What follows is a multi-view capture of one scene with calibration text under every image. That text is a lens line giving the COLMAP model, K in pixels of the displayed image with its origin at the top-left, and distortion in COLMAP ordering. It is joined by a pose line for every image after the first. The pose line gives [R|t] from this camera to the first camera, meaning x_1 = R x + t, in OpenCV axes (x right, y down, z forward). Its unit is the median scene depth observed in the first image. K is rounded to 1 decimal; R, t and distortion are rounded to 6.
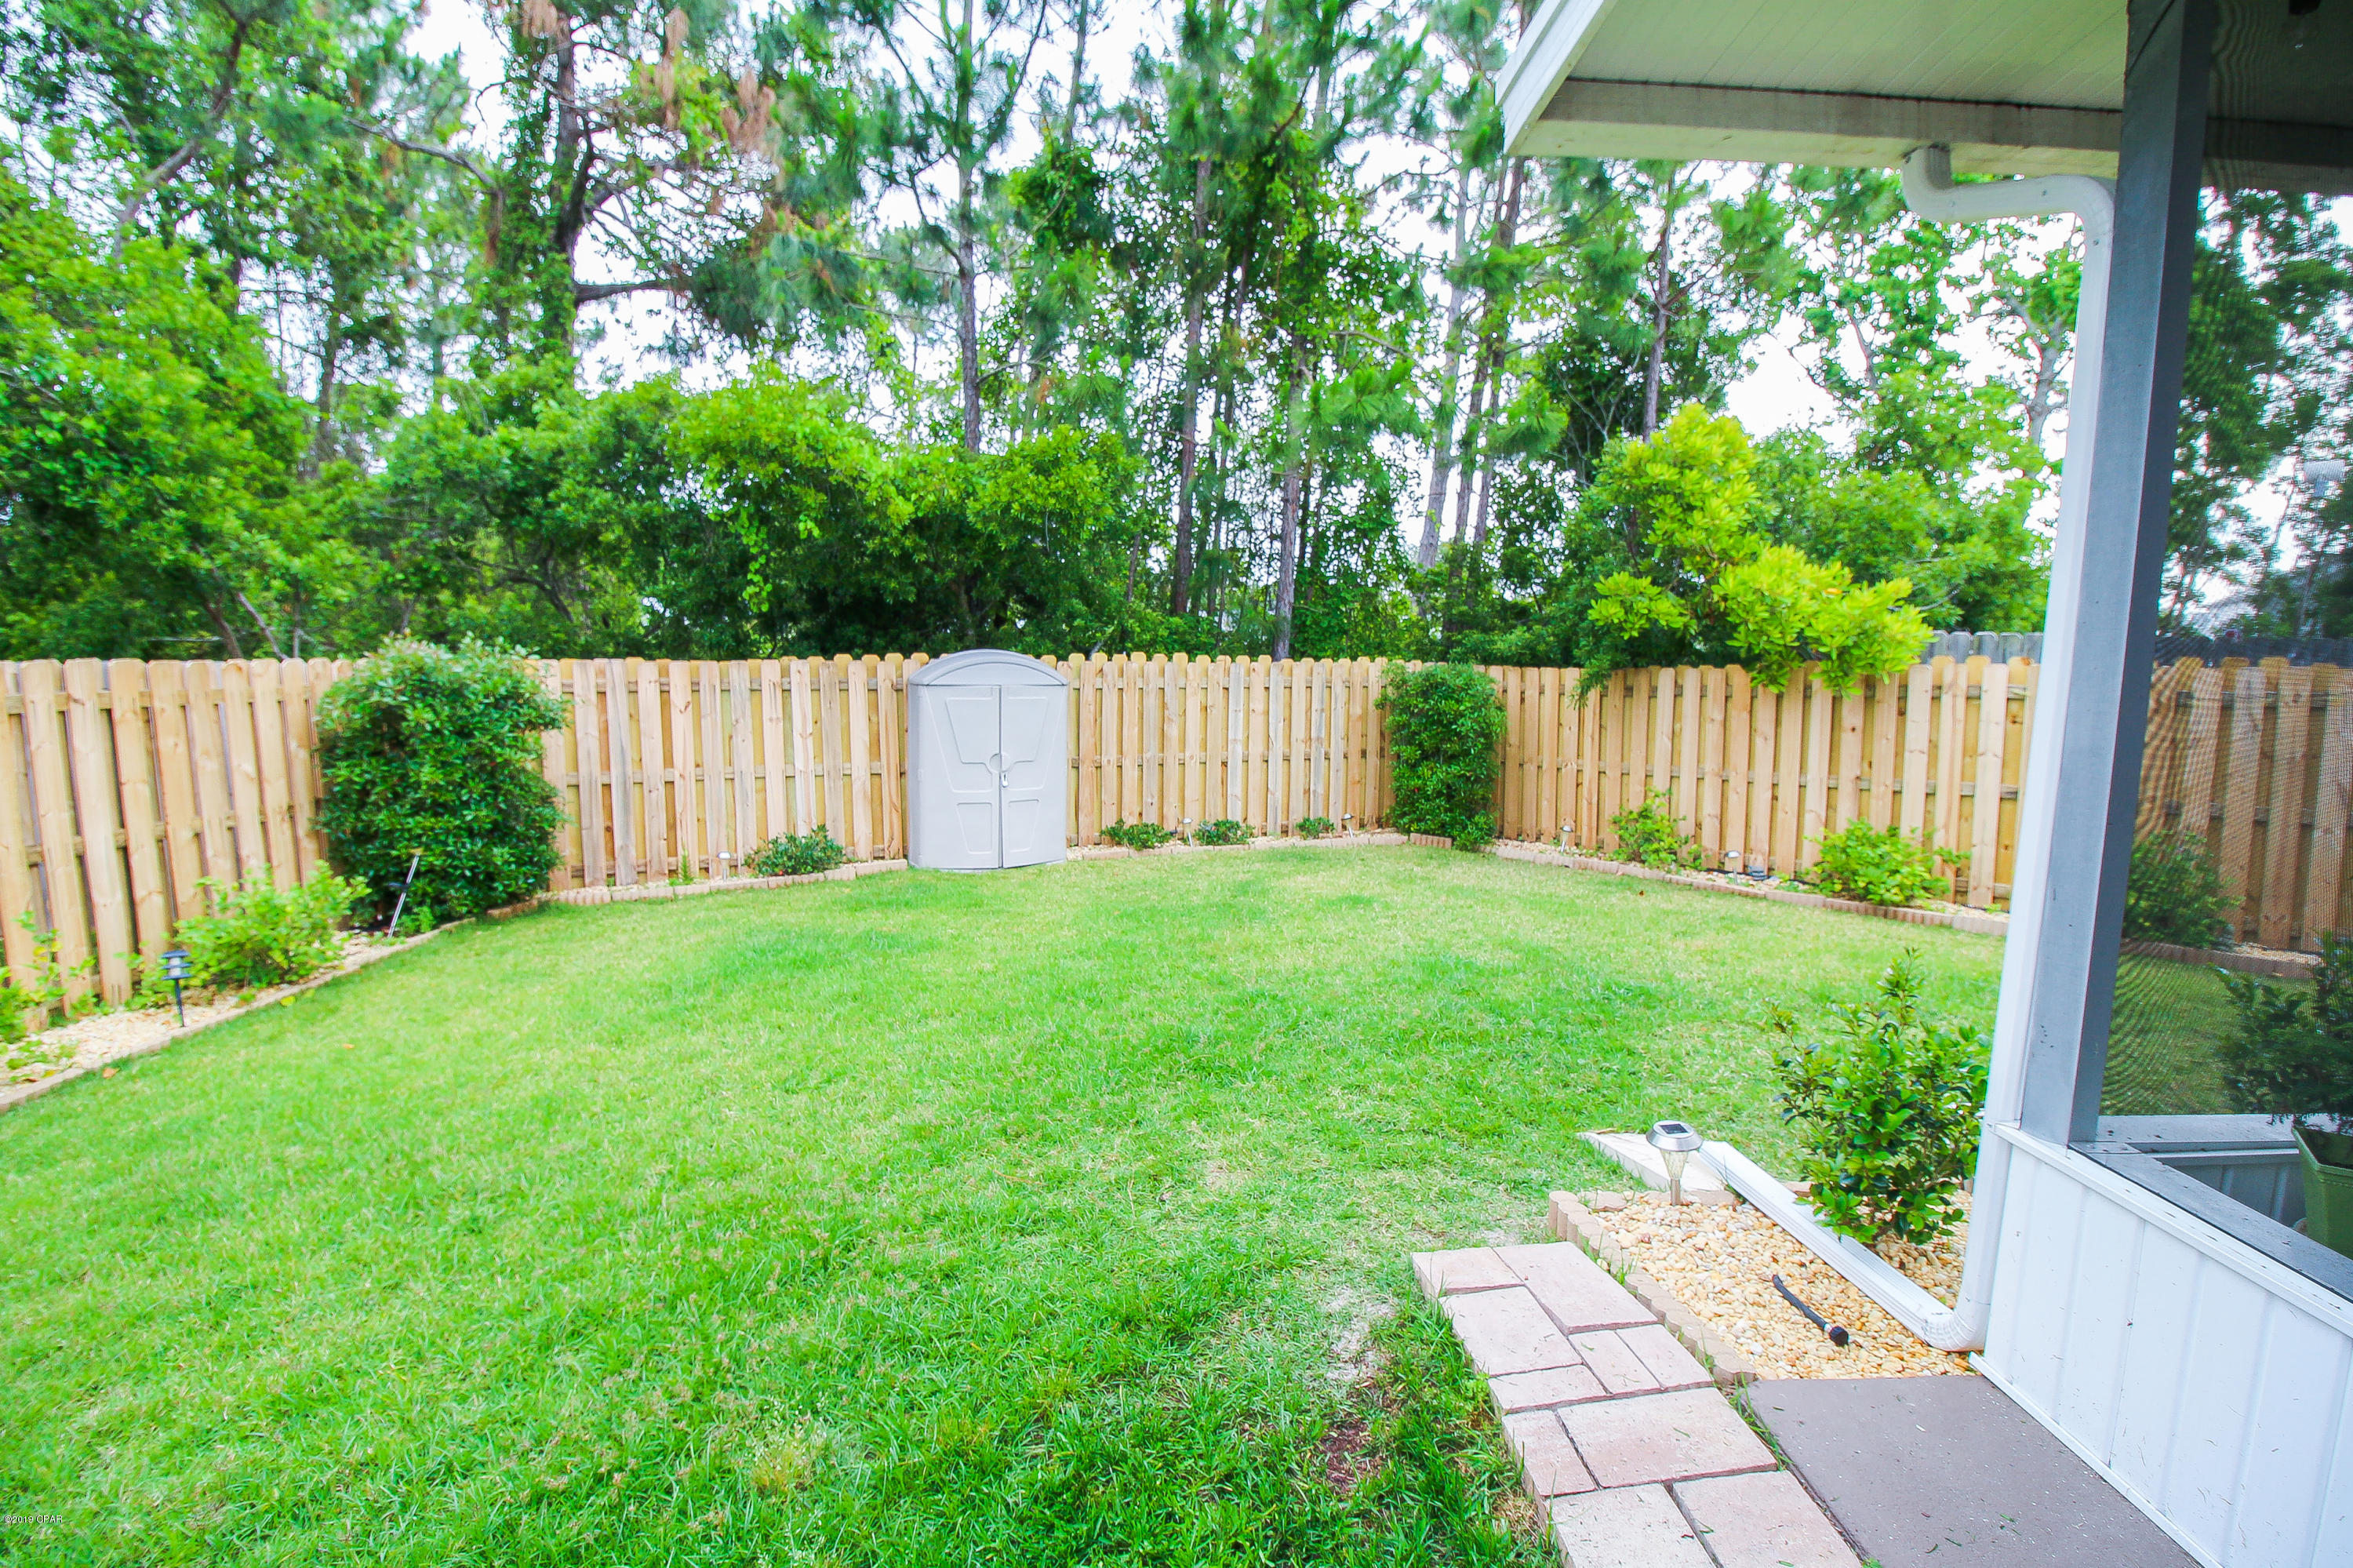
lens RADIAL K [[1091.2, 0, 1163.6], [0, 1091.2, 773.8], [0, 0, 1]] dist [-0.008721, -0.008485]
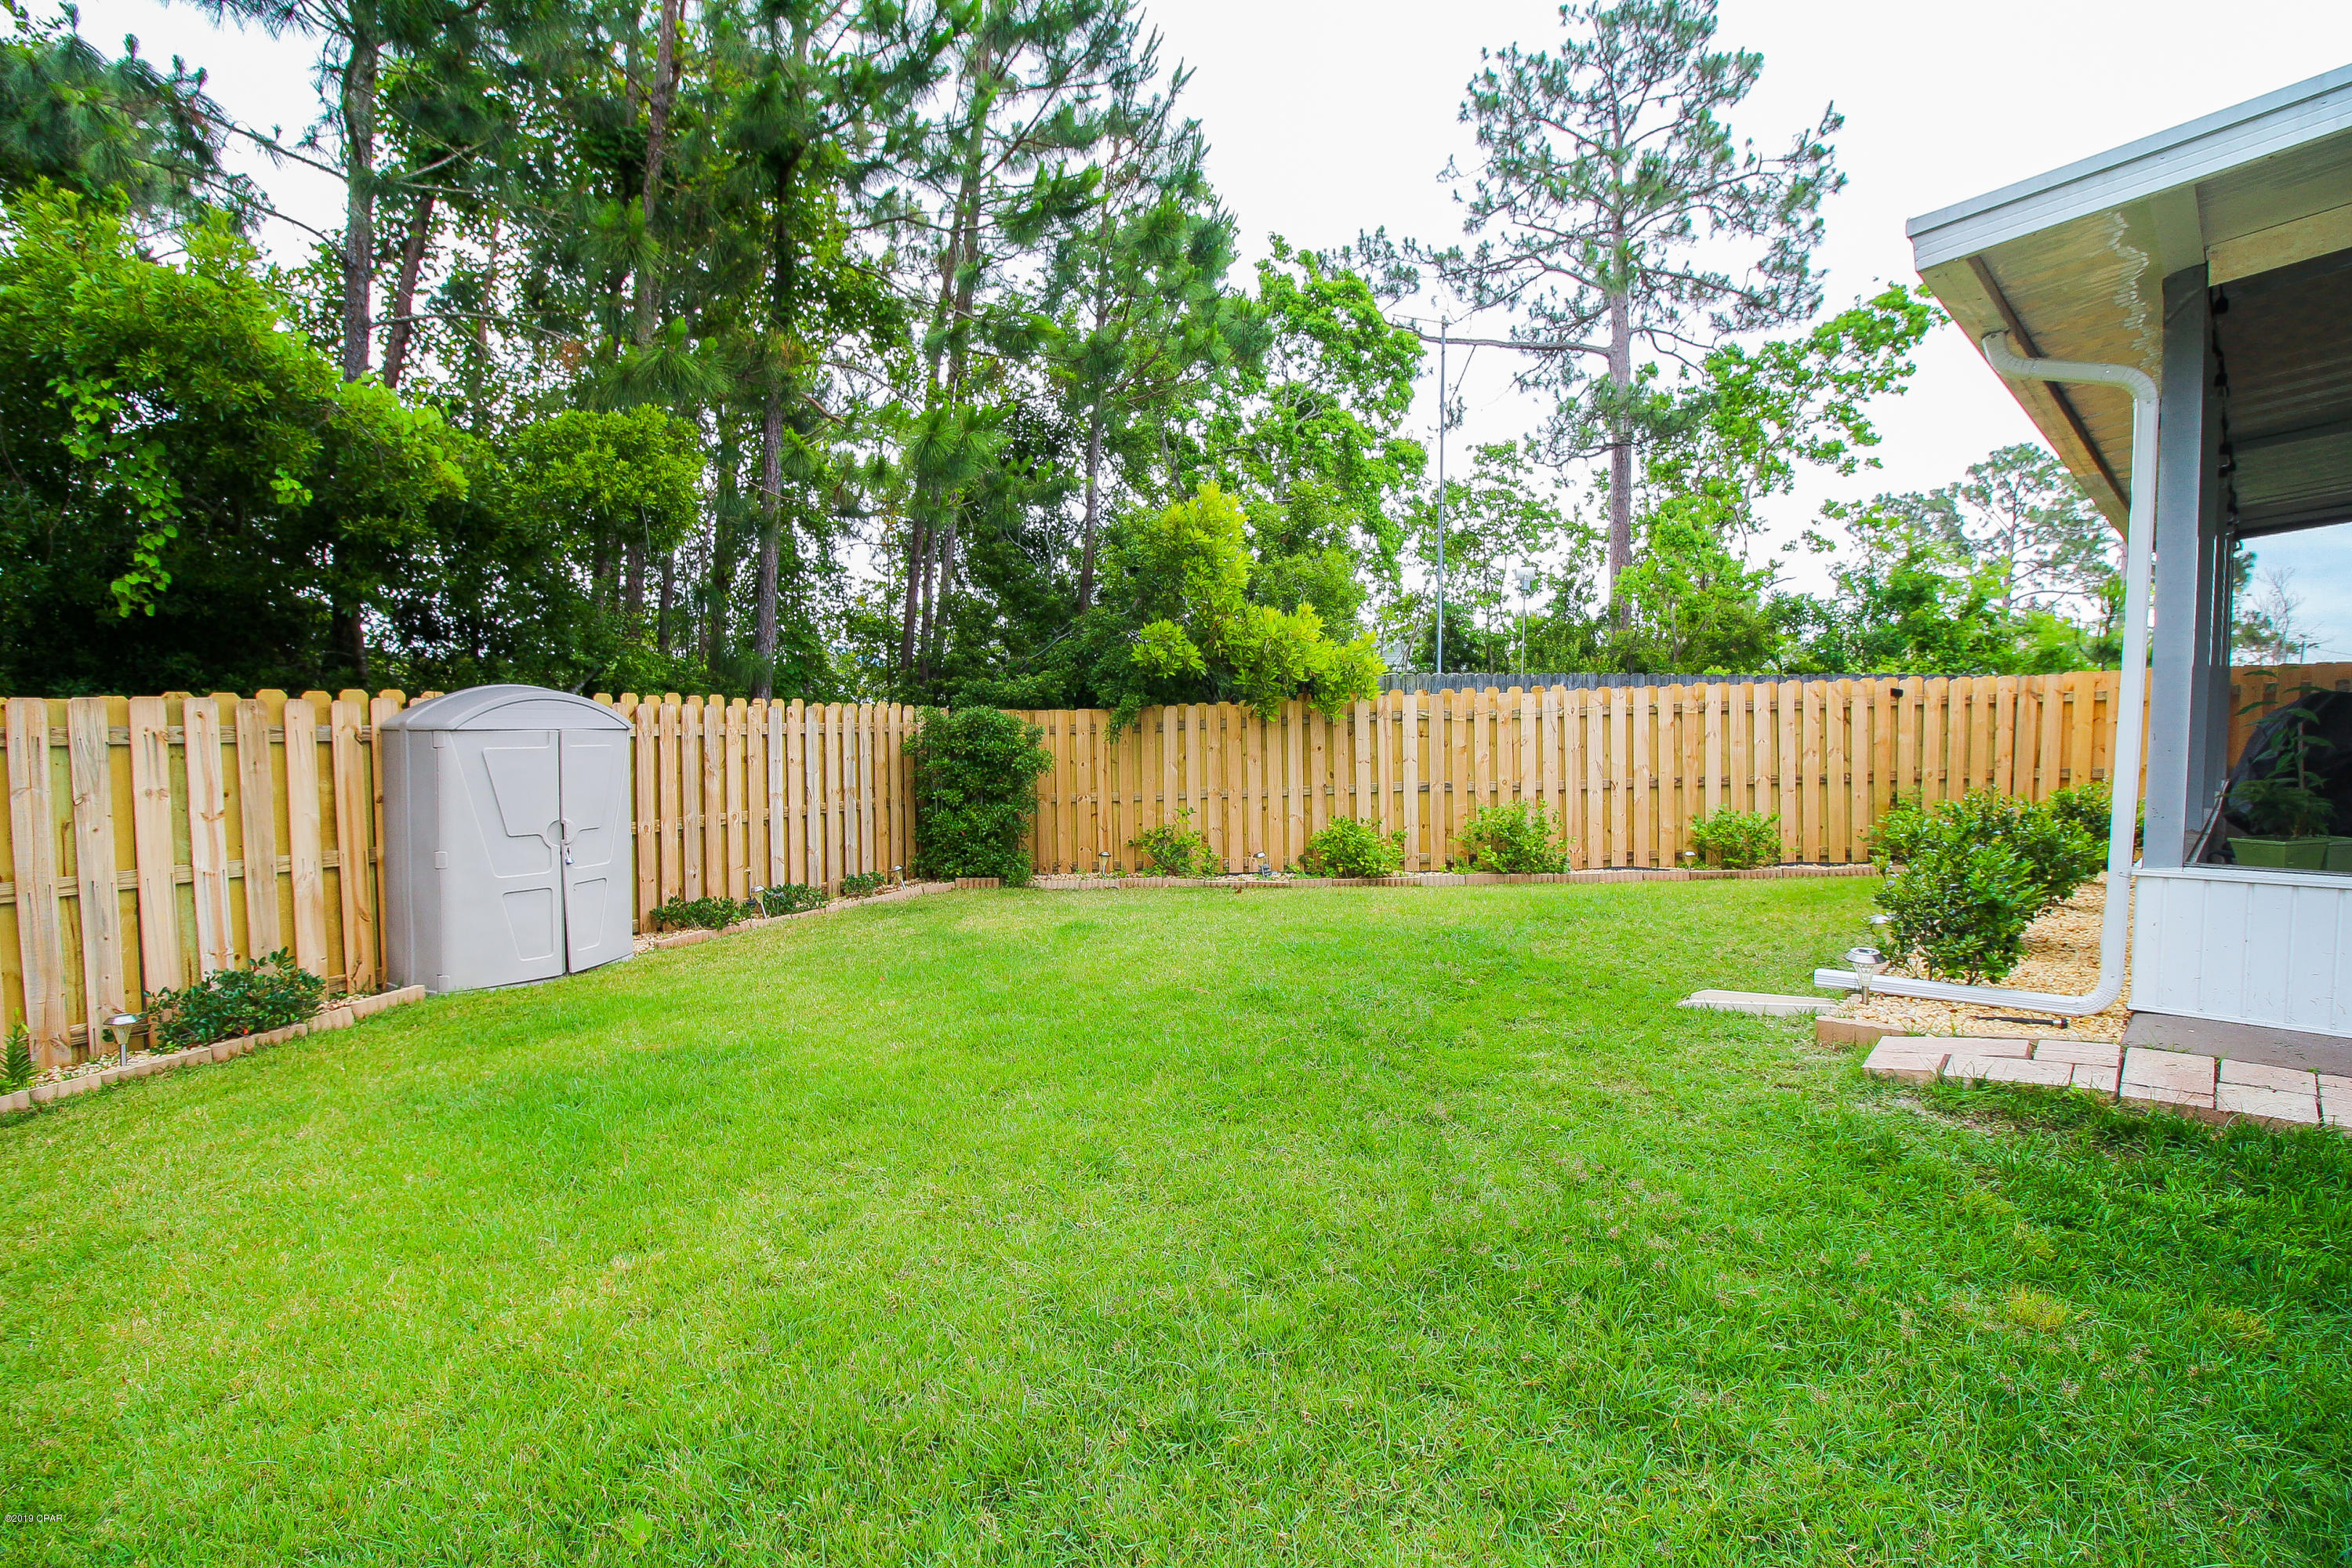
lens RADIAL K [[1090.7, 0, 1173.8], [0, 1090.7, 774.6], [0, 0, 1]] dist [-0.008721, -0.008485]
pose [[0.723159, -0.047158, 0.689070, -0.353407], [0.095836, 0.994867, -0.032491, 0.014282], [-0.684000, 0.089534, 0.723966, 0.164661]]
